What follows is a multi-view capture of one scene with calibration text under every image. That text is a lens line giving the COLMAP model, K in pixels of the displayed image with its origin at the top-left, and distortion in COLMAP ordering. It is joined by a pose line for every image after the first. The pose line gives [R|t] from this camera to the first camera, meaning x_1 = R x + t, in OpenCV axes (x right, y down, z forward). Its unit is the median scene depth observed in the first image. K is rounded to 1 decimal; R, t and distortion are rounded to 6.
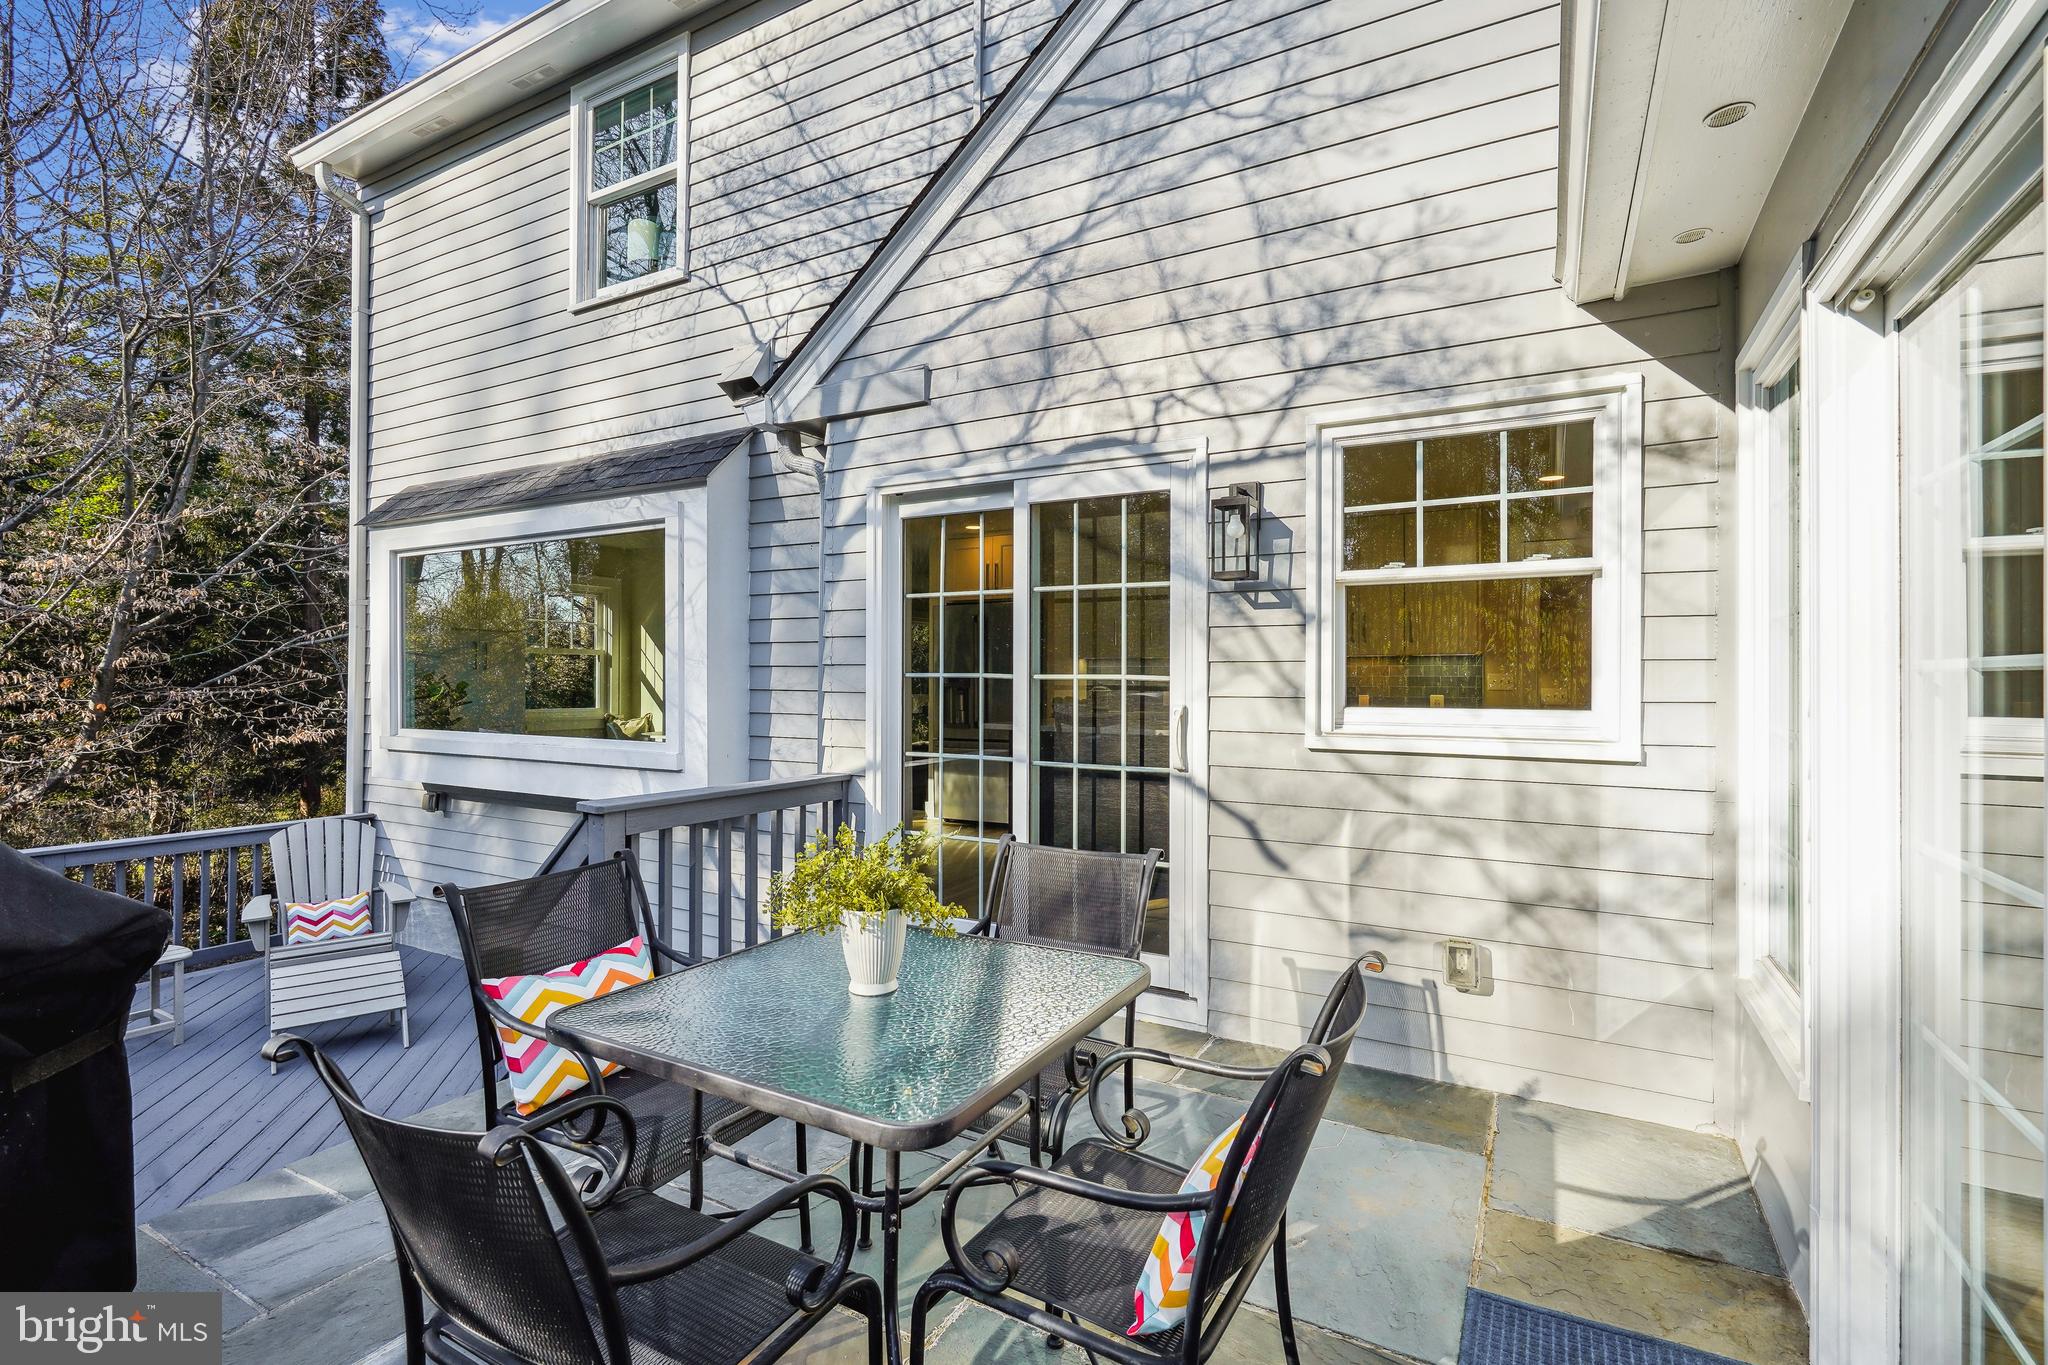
lens RADIAL K [[944.9, 0, 1014.9], [0, 944.9, 677.5], [0, 0, 1]] dist [0.002589, 0.001461]
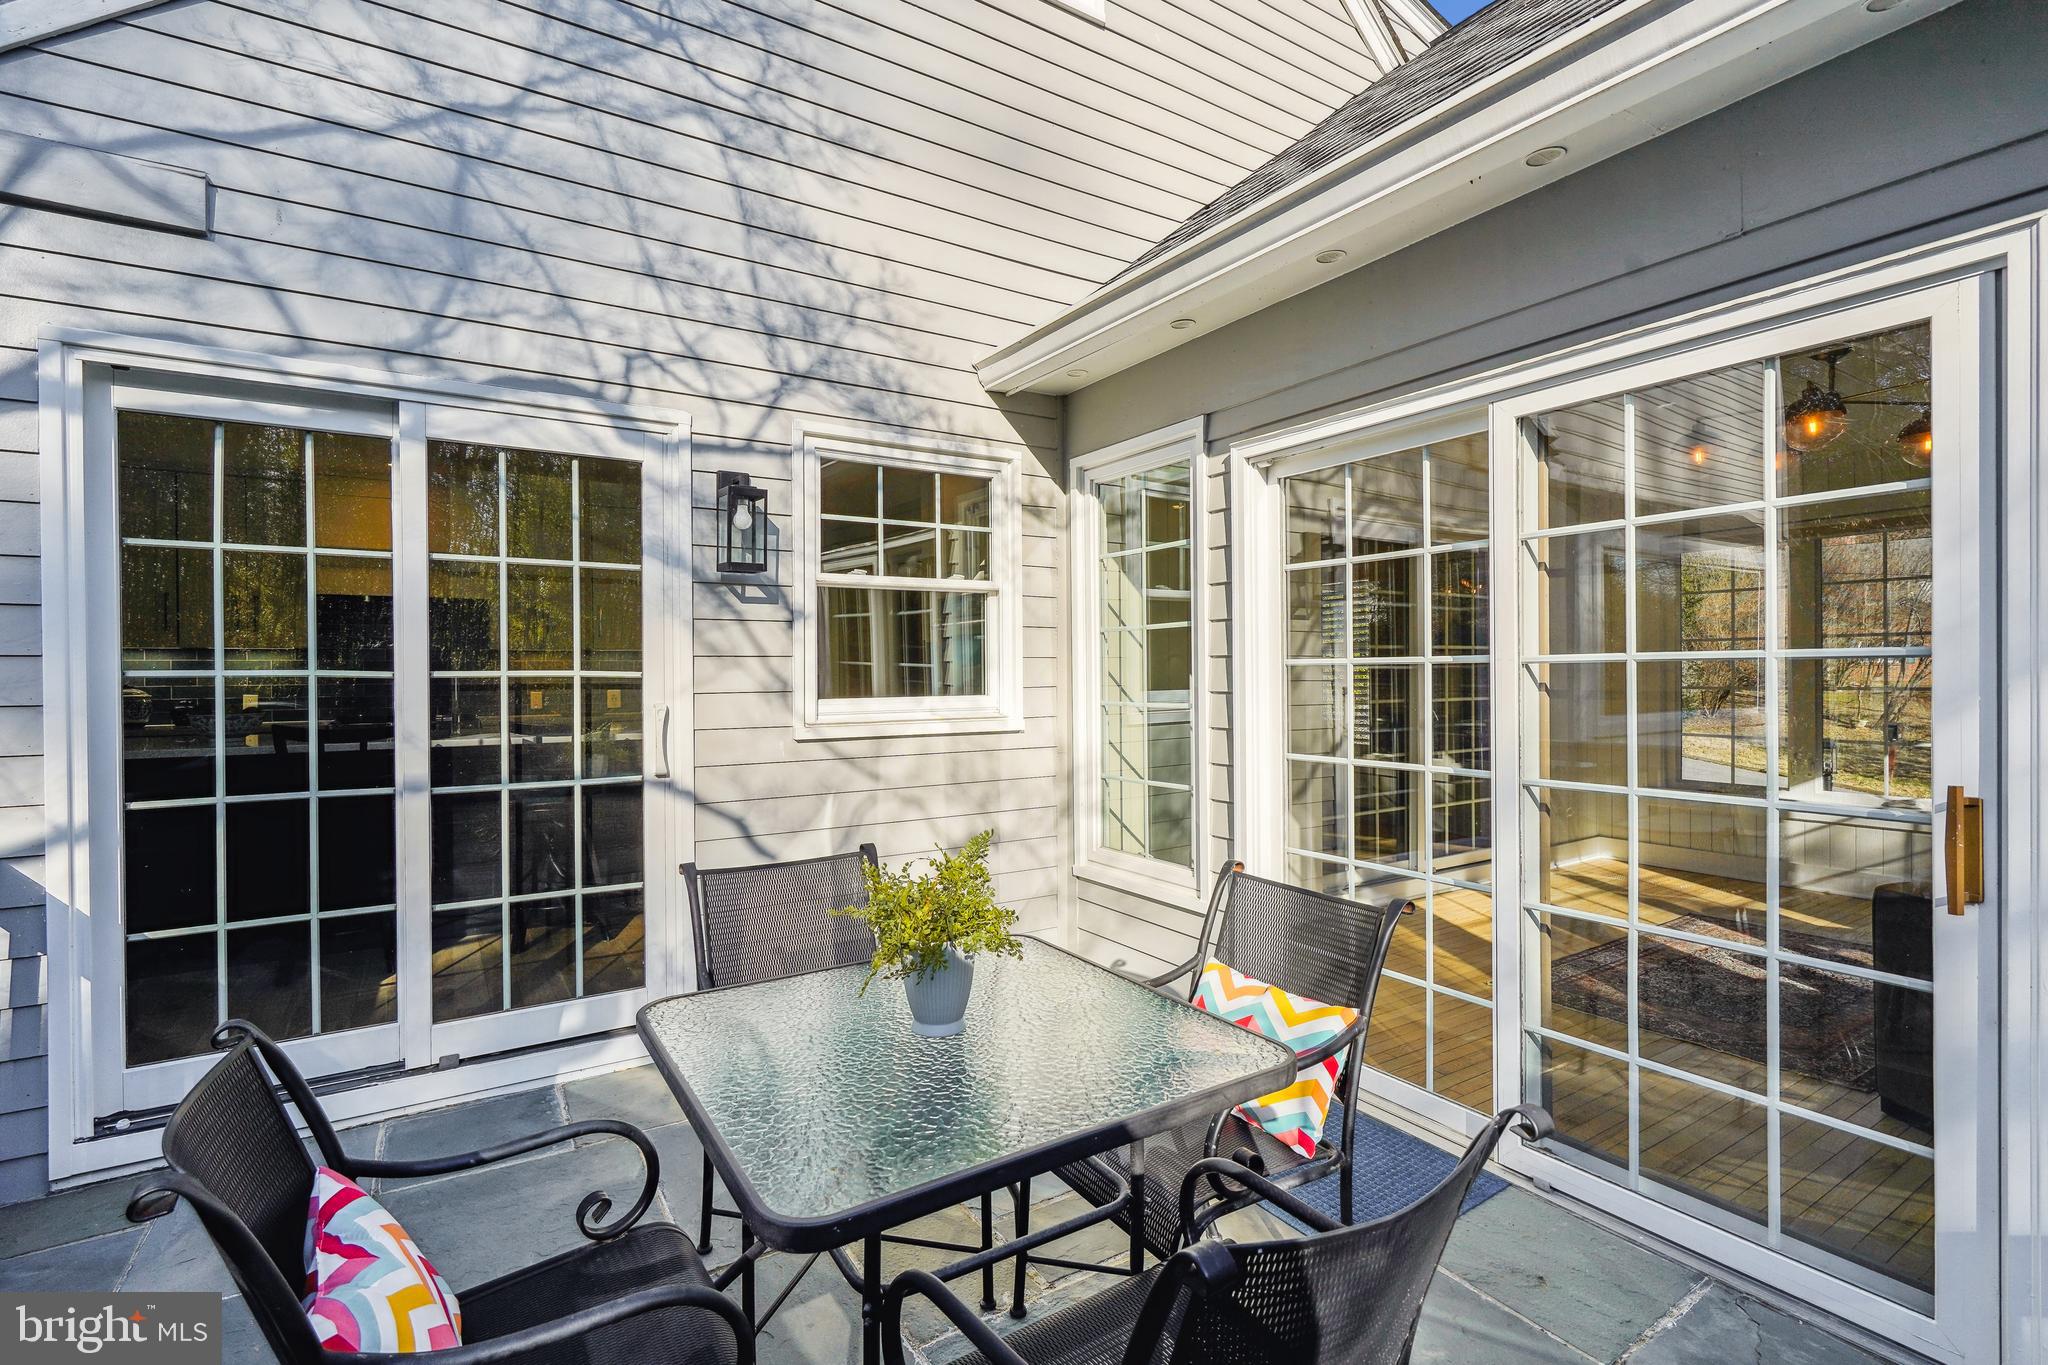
lens RADIAL K [[944.9, 0, 1010.9], [0, 944.9, 678.5], [0, 0, 1]] dist [0.002589, 0.001461]
pose [[0.472764, -0.013516, 0.881086, -0.456596], [0.008829, 0.999905, 0.010602, -0.001326], [-0.881145, 0.002767, 0.472838, 0.275498]]
